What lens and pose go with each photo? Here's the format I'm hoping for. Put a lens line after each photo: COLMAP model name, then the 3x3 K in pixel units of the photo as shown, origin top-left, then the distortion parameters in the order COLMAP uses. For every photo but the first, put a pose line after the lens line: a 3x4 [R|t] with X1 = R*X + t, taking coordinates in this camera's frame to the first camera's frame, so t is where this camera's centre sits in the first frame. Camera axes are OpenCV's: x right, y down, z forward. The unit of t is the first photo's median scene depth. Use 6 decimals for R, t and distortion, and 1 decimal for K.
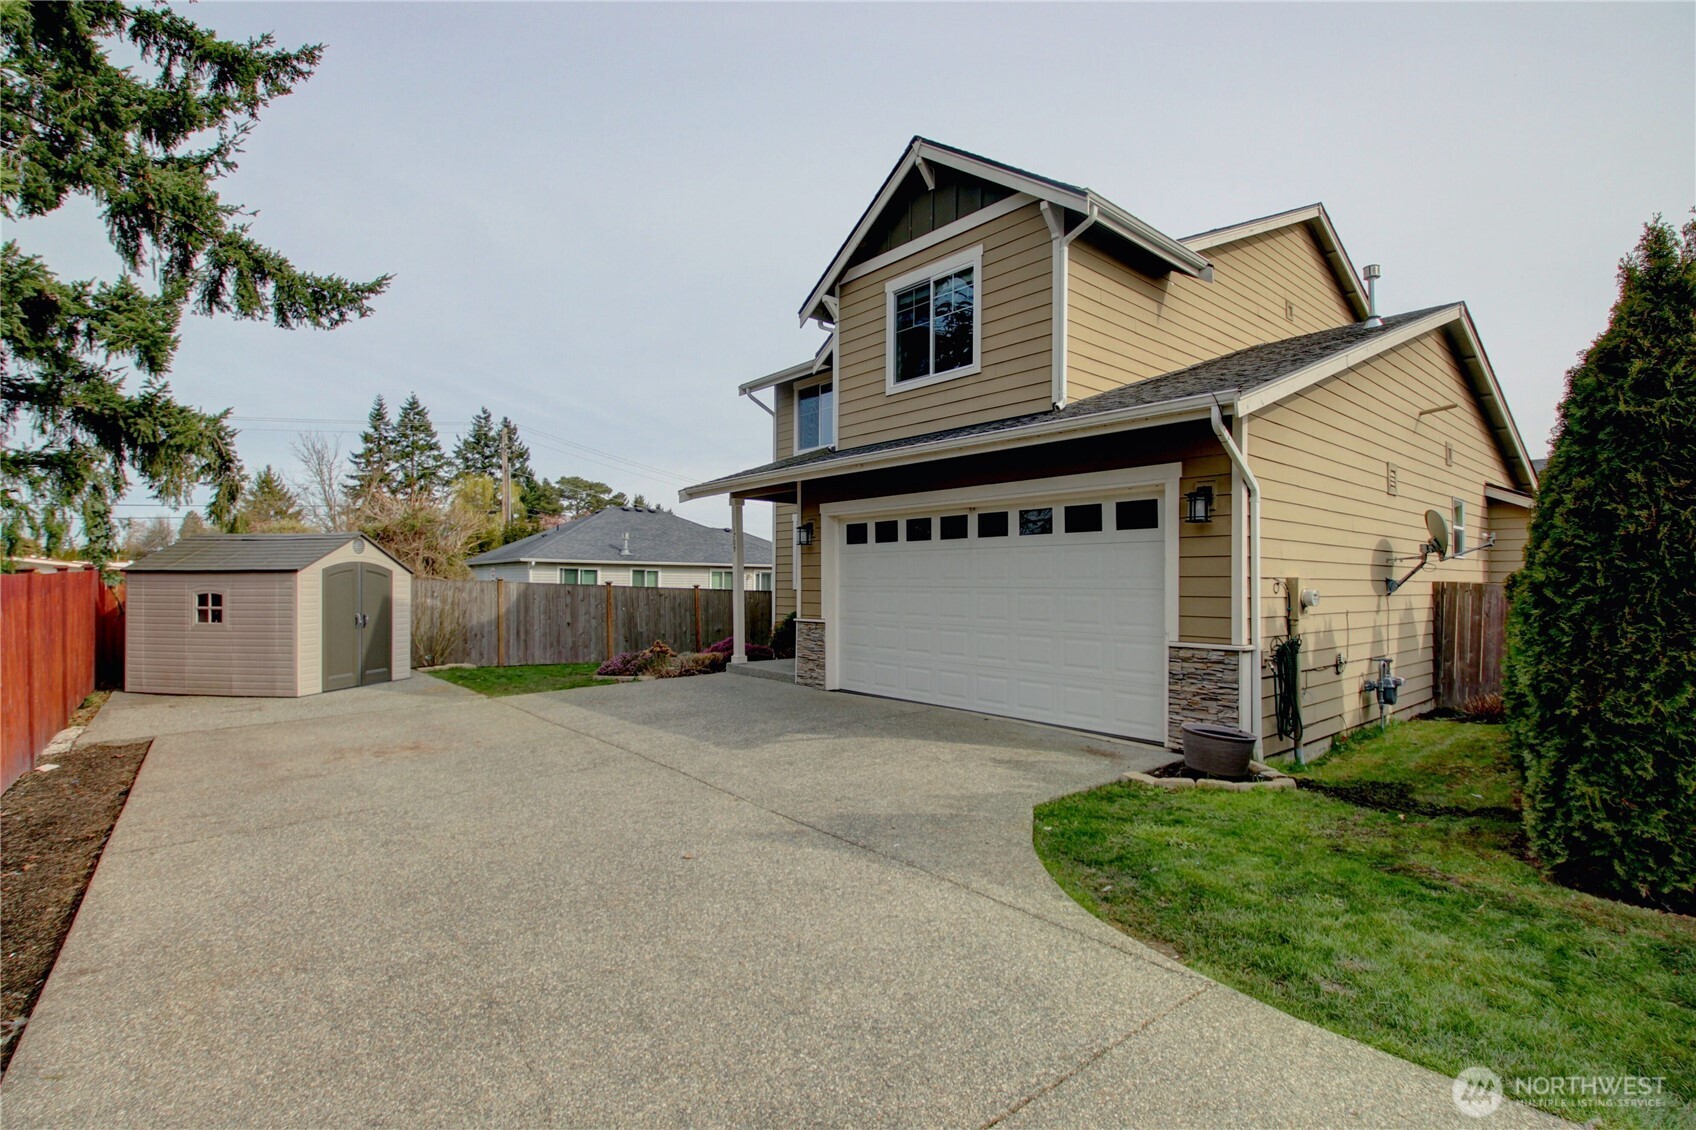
lens RADIAL K [[792.9, 0, 852.8], [0, 792.9, 573.4], [0, 0, 1]] dist [0.004069, -0.015828]
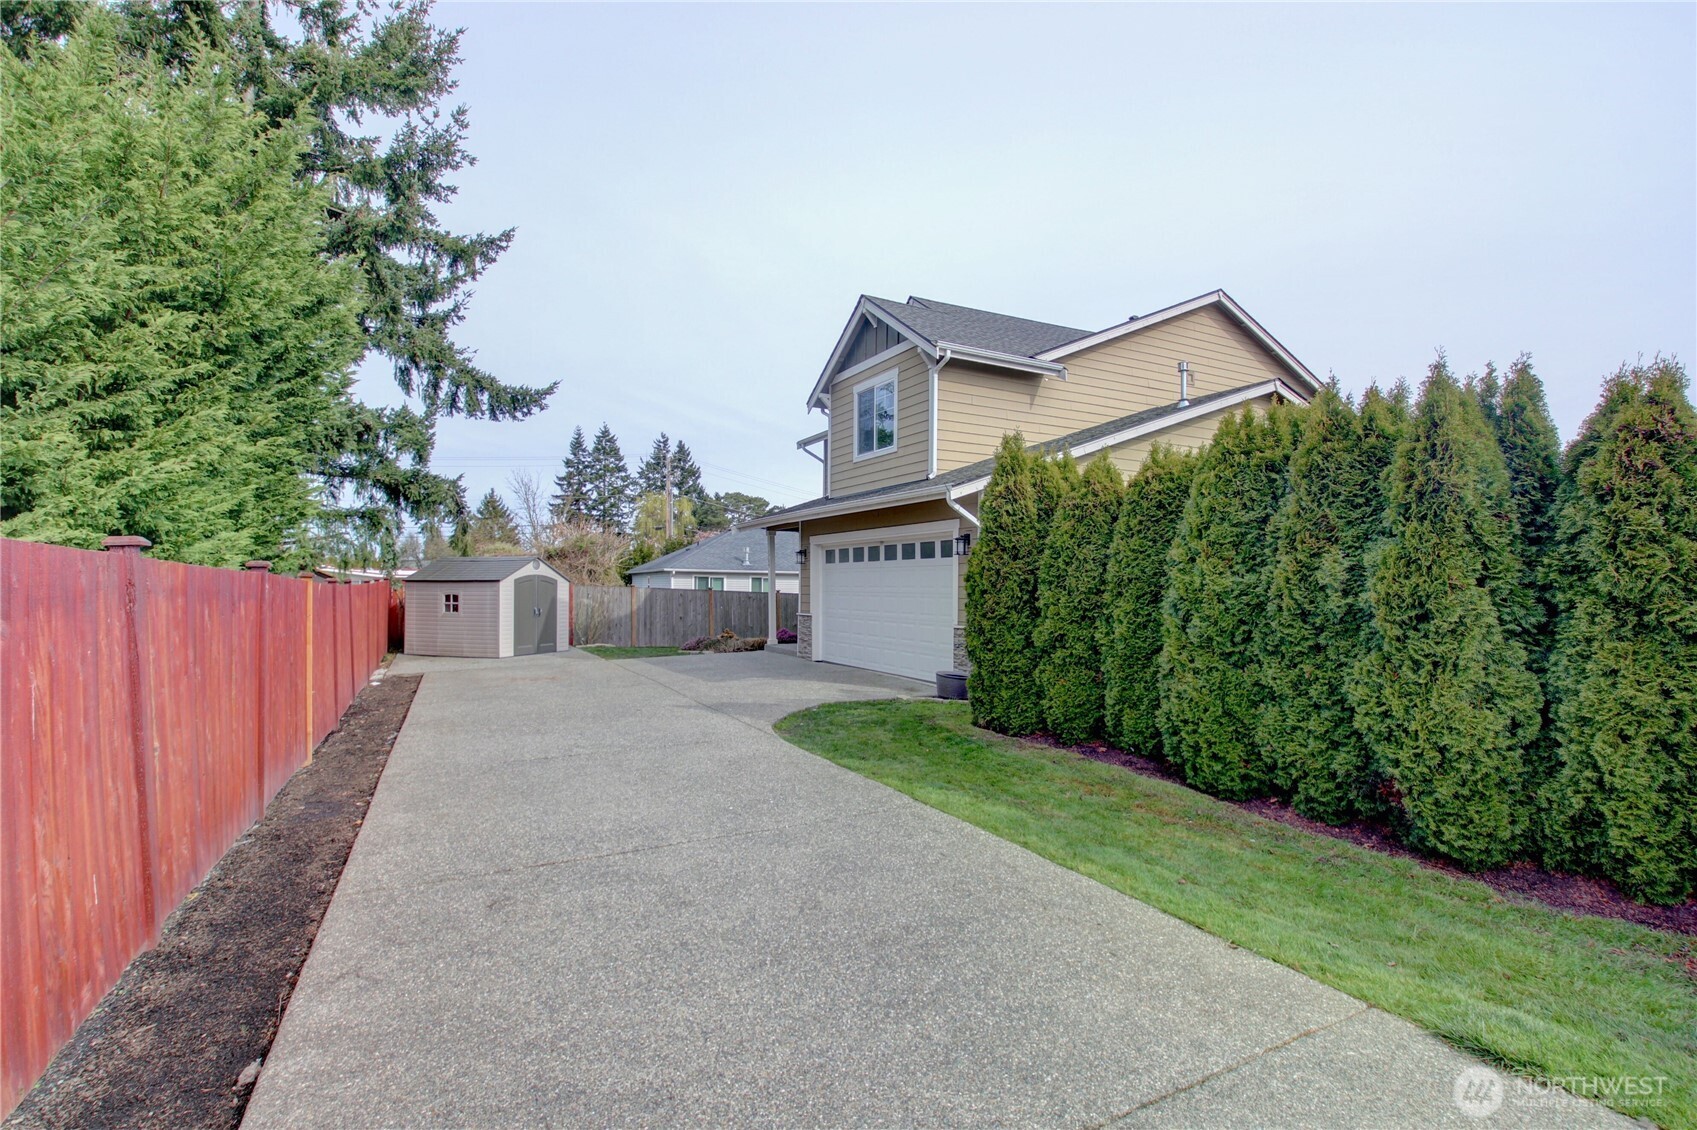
lens RADIAL K [[793.4, 0, 866.8], [0, 793.4, 579.5], [0, 0, 1]] dist [0.004069, -0.015828]
pose [[0.980364, 0.000420, -0.197196, 0.309626], [-0.000091, 0.999999, 0.001679, -0.007670], [0.197196, -0.001629, 0.980363, -0.387449]]
